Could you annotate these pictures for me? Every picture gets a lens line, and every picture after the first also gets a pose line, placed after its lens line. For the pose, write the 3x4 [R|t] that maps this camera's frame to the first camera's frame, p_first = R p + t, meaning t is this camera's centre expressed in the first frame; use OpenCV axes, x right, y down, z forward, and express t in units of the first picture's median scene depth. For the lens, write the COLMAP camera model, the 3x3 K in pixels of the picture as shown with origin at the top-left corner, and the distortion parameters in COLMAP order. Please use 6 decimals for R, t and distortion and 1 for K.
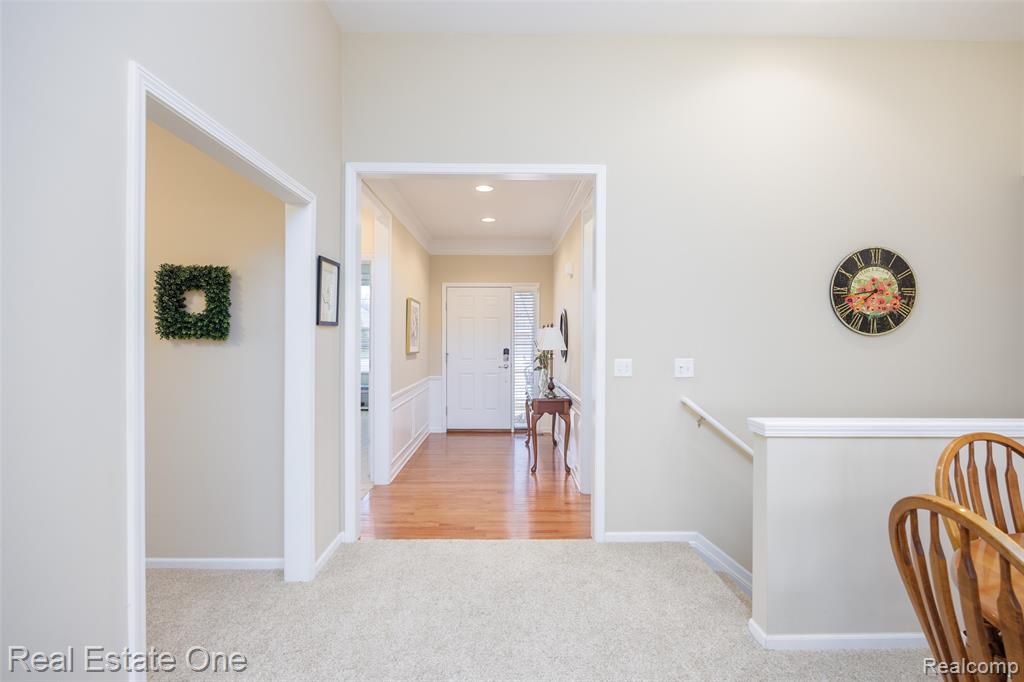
lens RADIAL K [[481.8, 0, 505.0], [0, 481.8, 340.1], [0, 0, 1]] dist [-0.015672, 0.002281]
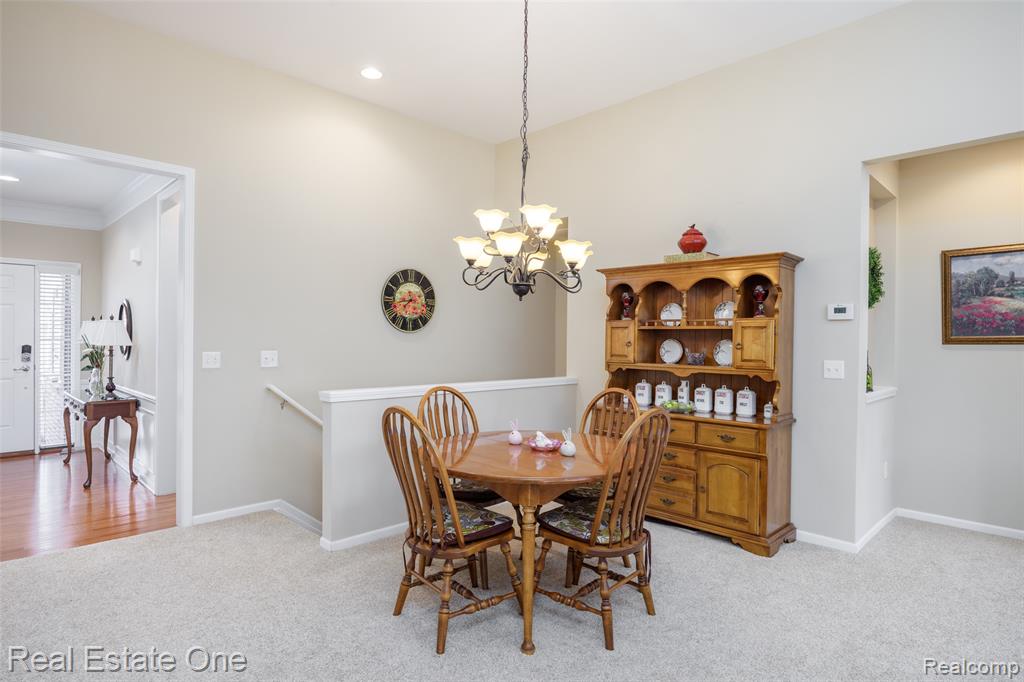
lens RADIAL K [[553.0, 0, 513.7], [0, 553.0, 338.1], [0, 0, 1]] dist [0.003427, -0.003166]
pose [[0.706347, 0.002193, 0.707862, -0.149731], [-0.004414, 0.999989, 0.001307, 0.003081], [-0.707852, -0.004047, 0.706349, -0.345858]]
